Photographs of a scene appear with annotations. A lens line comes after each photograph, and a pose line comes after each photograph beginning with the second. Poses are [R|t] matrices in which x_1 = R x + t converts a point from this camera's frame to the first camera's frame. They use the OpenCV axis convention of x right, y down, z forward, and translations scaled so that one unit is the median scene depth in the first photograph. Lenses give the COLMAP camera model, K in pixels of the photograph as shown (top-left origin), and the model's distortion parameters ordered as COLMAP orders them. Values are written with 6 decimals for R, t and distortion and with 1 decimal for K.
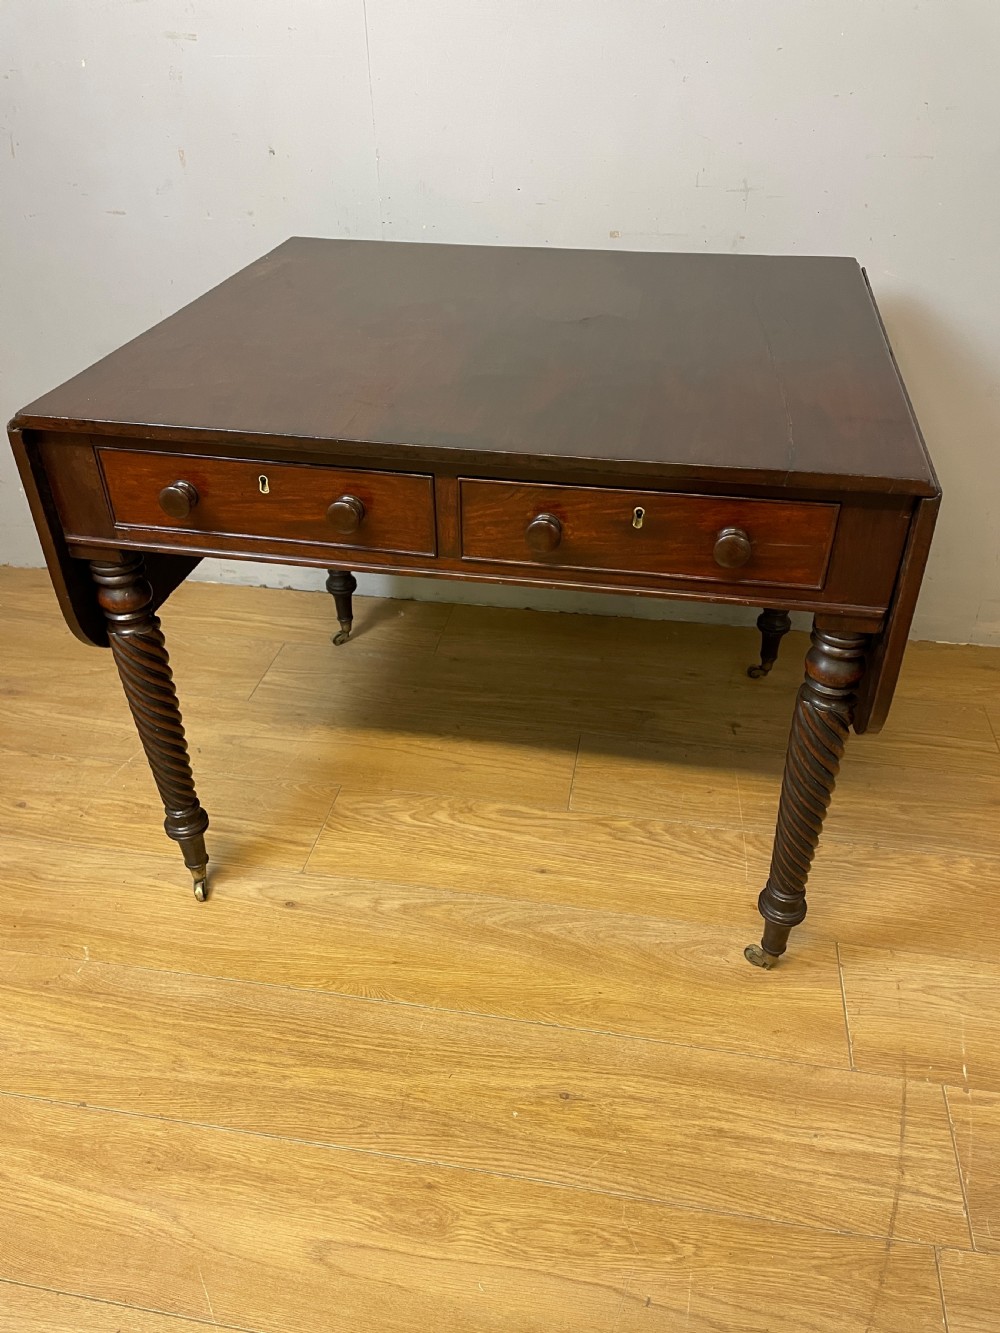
lens RADIAL K [[1013.0, 0, 500.8], [0, 1013.0, 657.5], [0, 0, 1]] dist [0.094156, -0.119476]
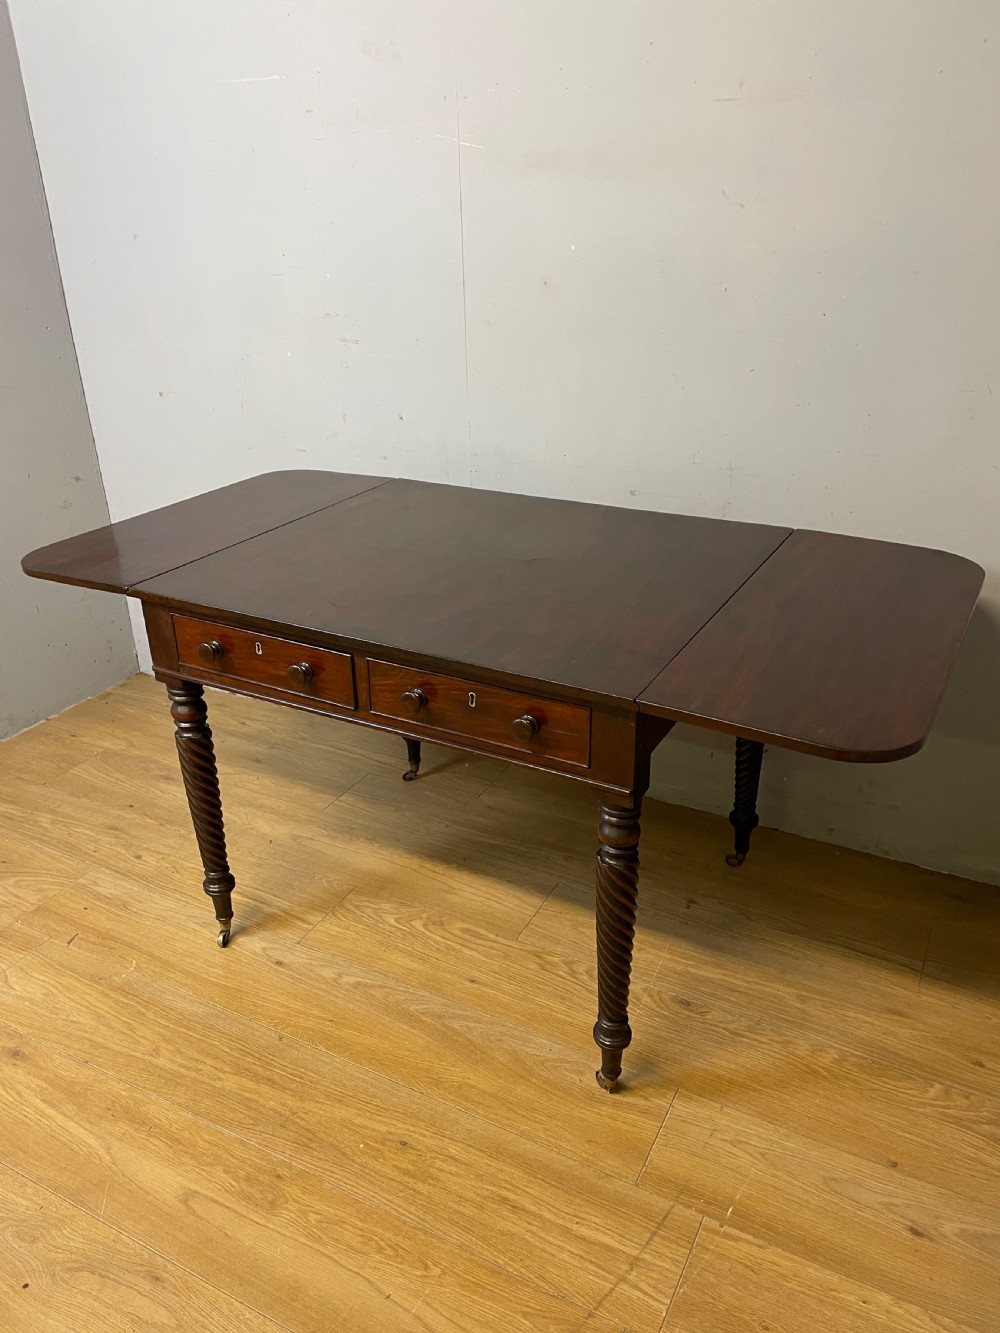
lens RADIAL K [[1013.0, 0, 496.0], [0, 1013.0, 659.3], [0, 0, 1]] dist [0.094156, -0.119476]
pose [[0.950690, 0.120691, -0.285698, 0.422517], [-0.167462, 0.975110, -0.145318, 0.006256], [0.261048, 0.185996, 0.947238, -0.266485]]
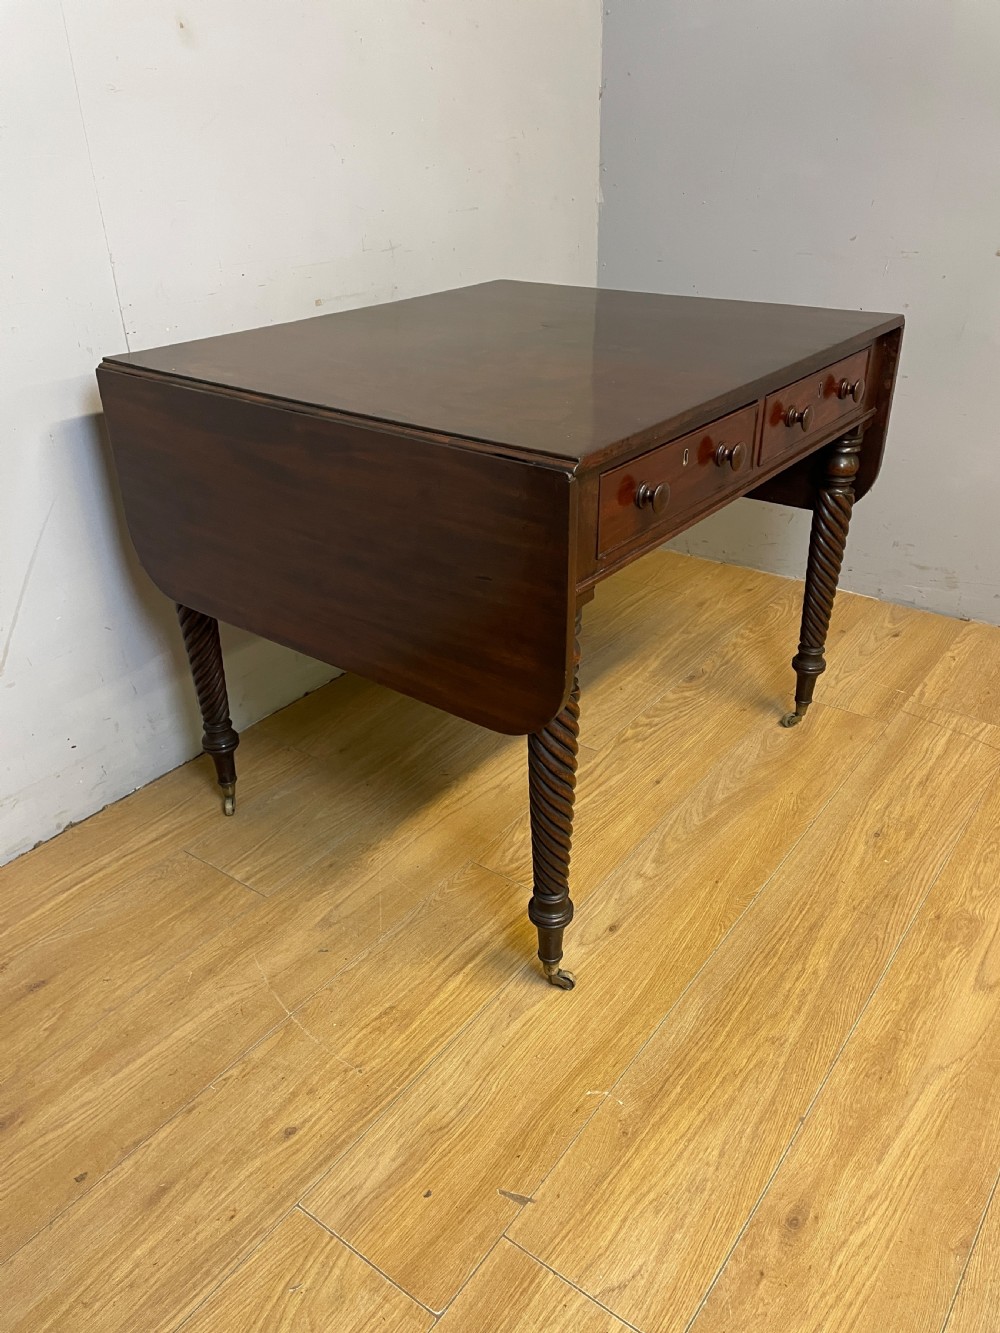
lens RADIAL K [[1013.0, 0, 498.1], [0, 1013.0, 647.6], [0, 0, 1]] dist [0.094156, -0.119476]
pose [[0.451913, -0.411718, 0.791368, -1.013180], [0.519939, 0.842424, 0.141368, -0.201536], [-0.724871, 0.347577, 0.594771, 0.436828]]
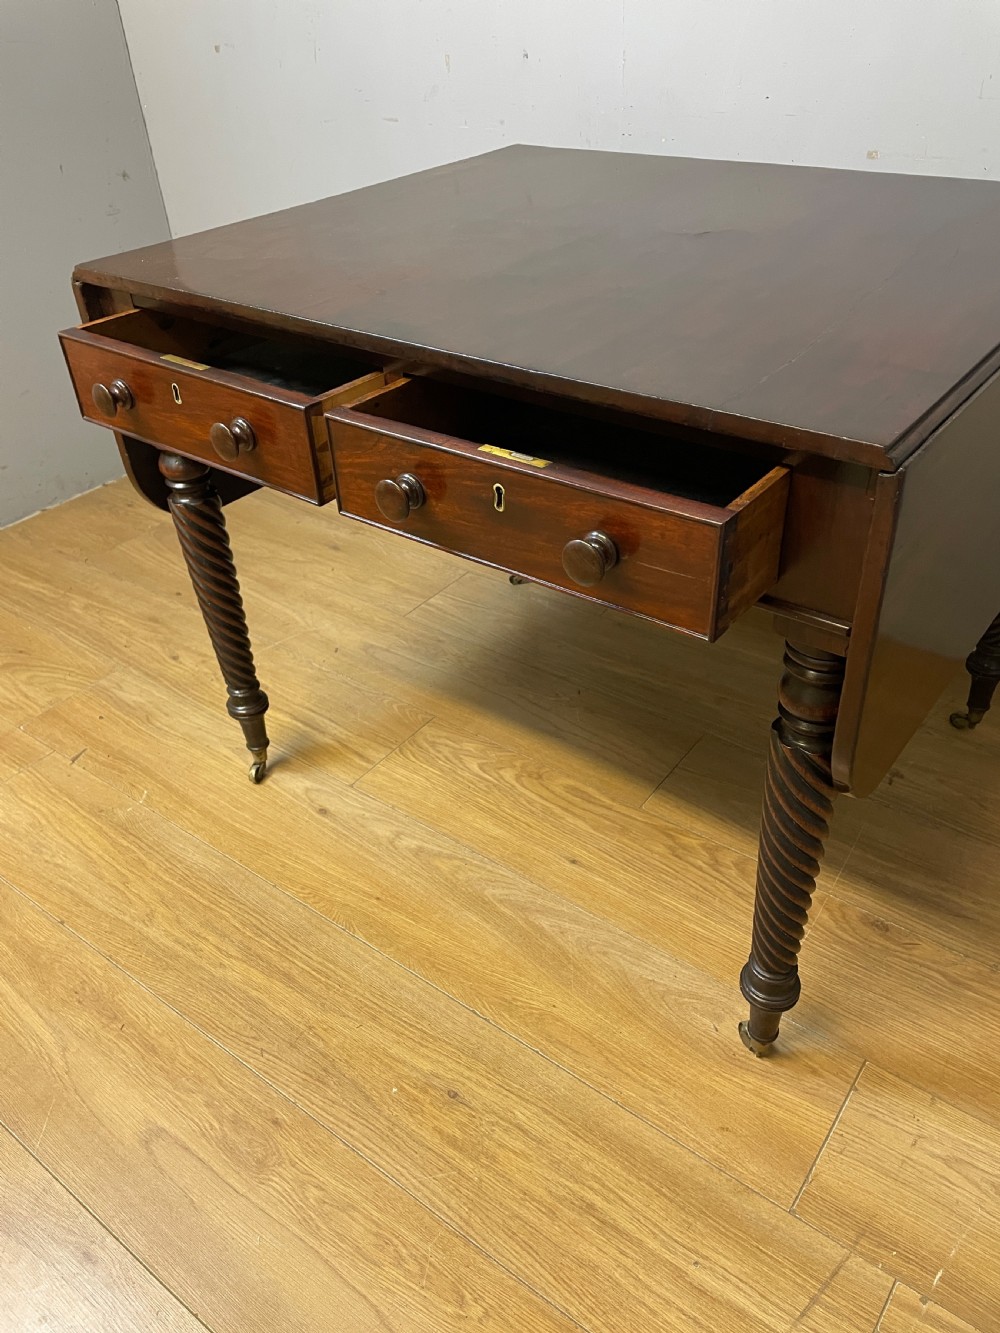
lens RADIAL K [[1013.0, 0, 497.3], [0, 1013.0, 652.3], [0, 0, 1]] dist [0.094156, -0.119476]
pose [[0.890439, 0.232225, -0.391394, 0.325953], [-0.224179, 0.972253, 0.066847, -0.015176], [0.396058, 0.028219, 0.917792, 0.165685]]
